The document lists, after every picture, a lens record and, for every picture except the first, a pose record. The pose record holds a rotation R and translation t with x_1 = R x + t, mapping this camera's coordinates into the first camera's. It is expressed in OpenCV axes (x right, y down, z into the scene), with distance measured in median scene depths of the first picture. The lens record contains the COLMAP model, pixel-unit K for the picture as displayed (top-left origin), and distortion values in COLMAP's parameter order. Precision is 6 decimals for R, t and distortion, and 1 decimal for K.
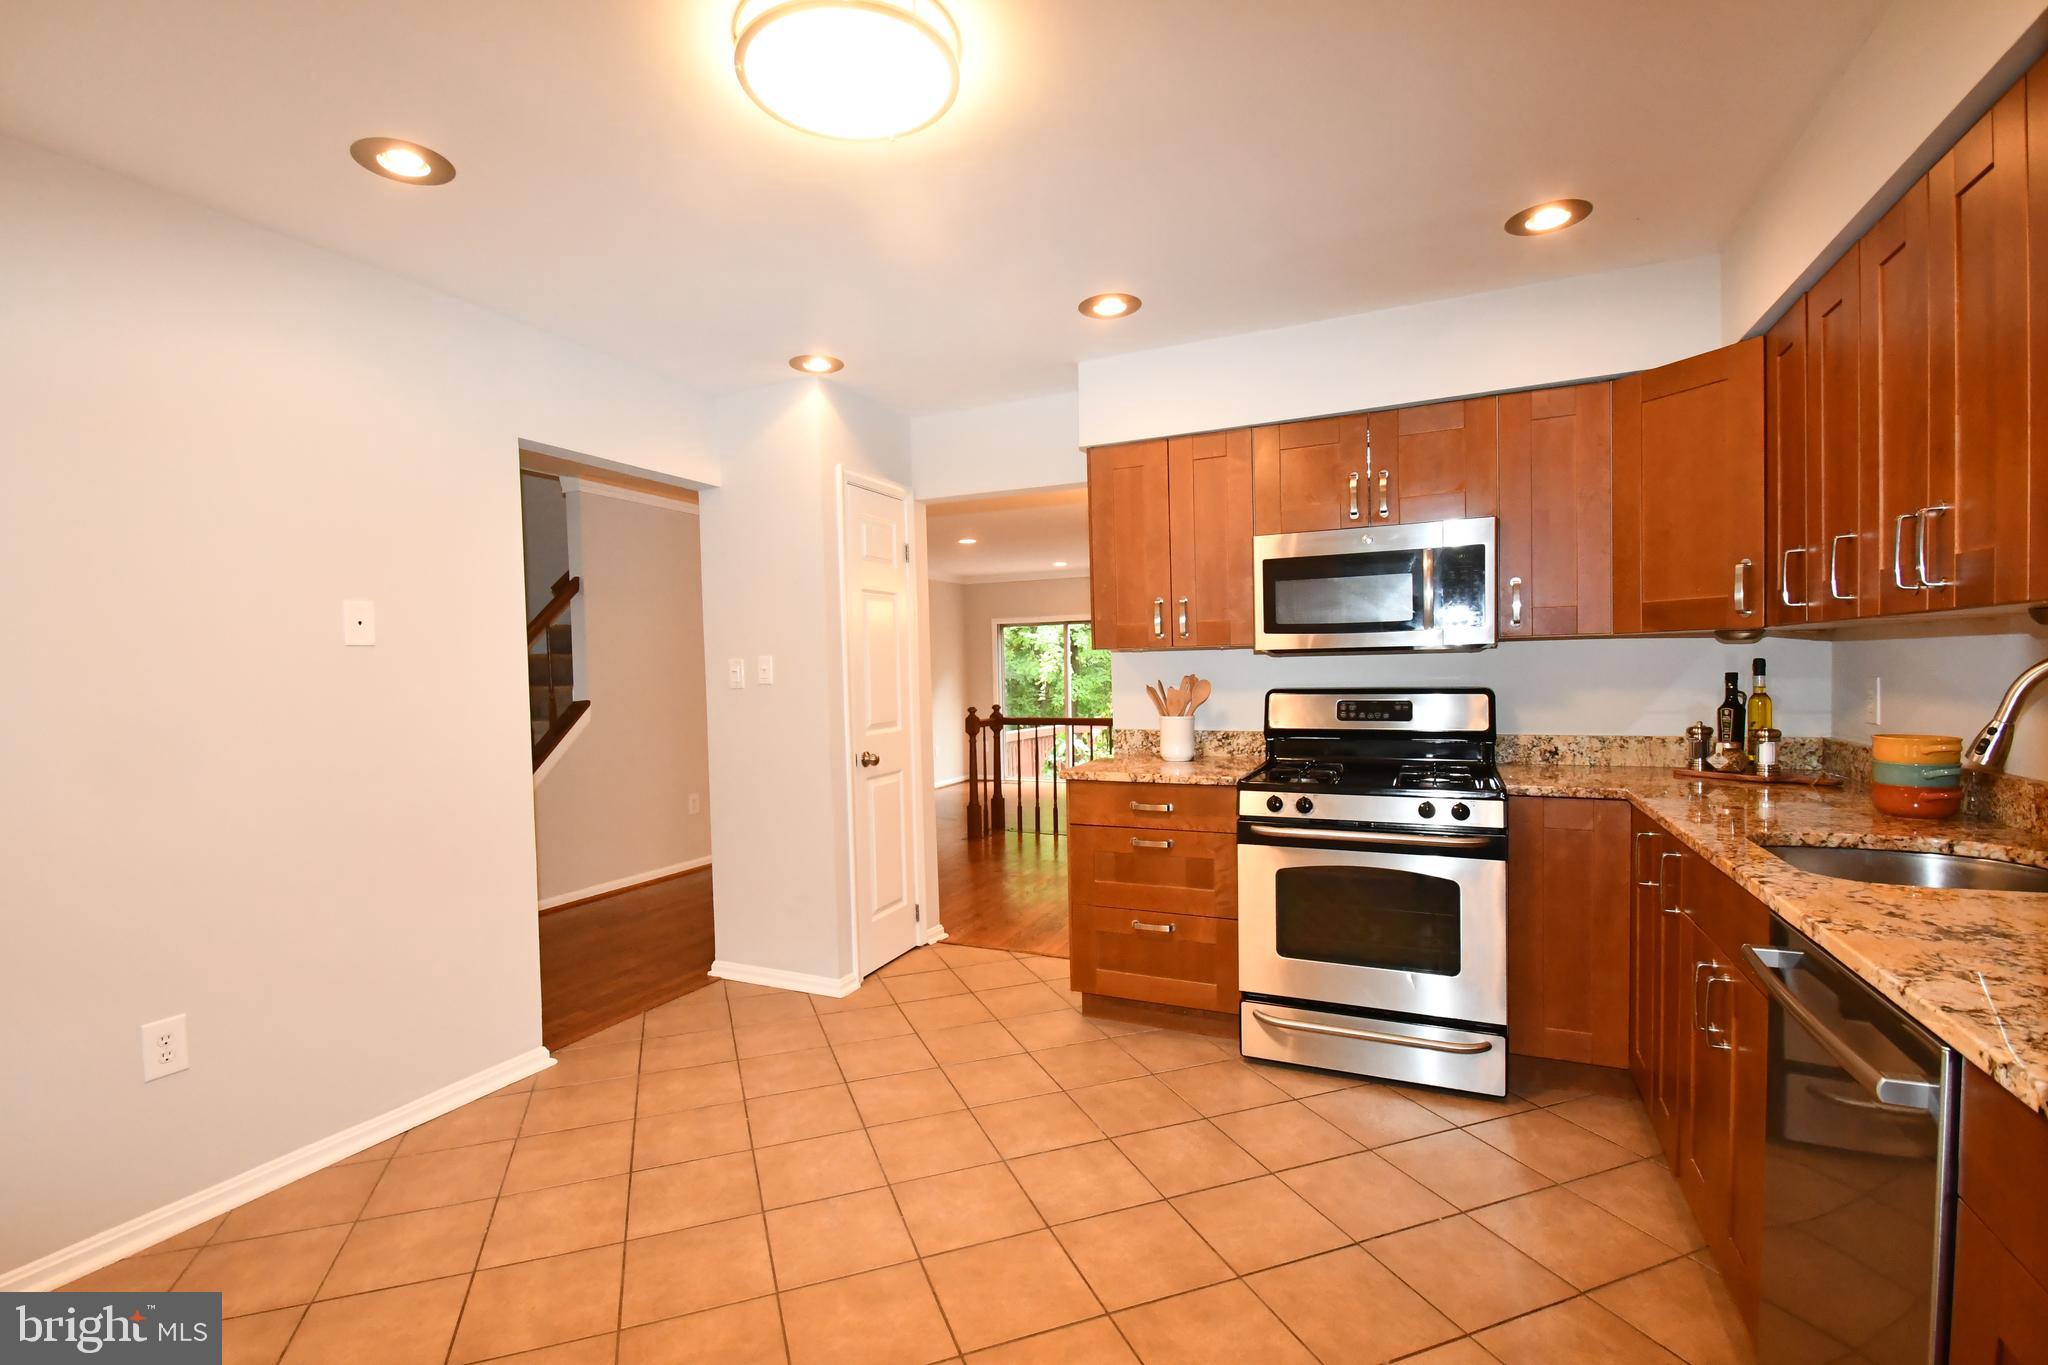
lens RADIAL K [[900.3, 0, 1014.9], [0, 900.3, 688.8], [0, 0, 1]] dist [-0.022478, -0.000635]
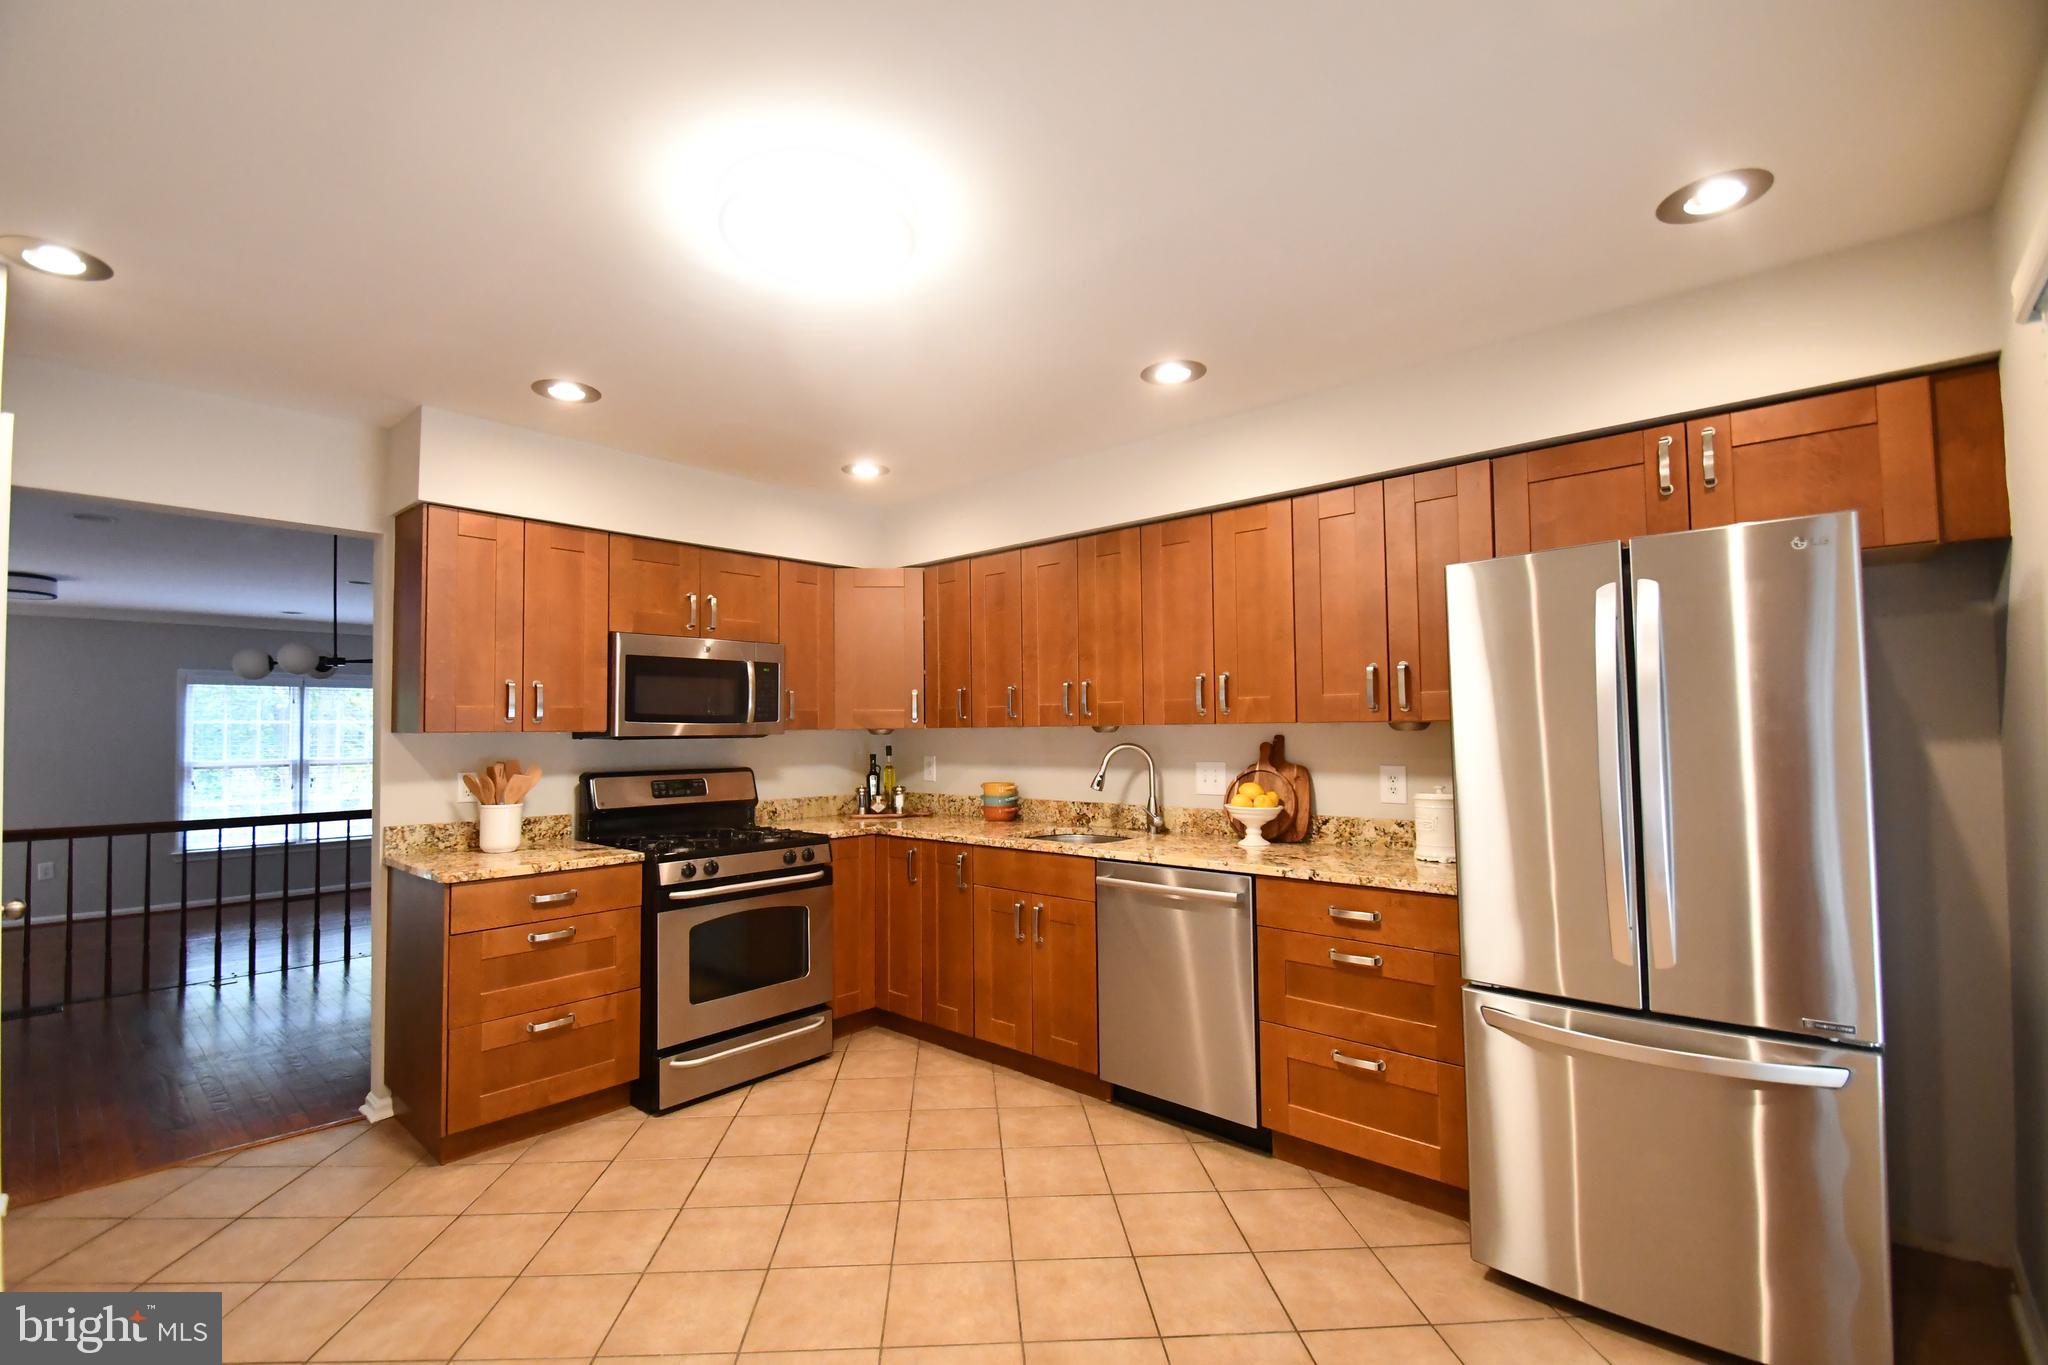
lens RADIAL K [[900.3, 0, 948.4], [0, 900.3, 694.7], [0, 0, 1]] dist [-0.022478, -0.000635]
pose [[0.316112, 0.055472, 0.947099, -0.697195], [0.028655, 0.997275, -0.067975, -0.008895], [-0.948289, 0.048626, 0.313661, 0.307779]]
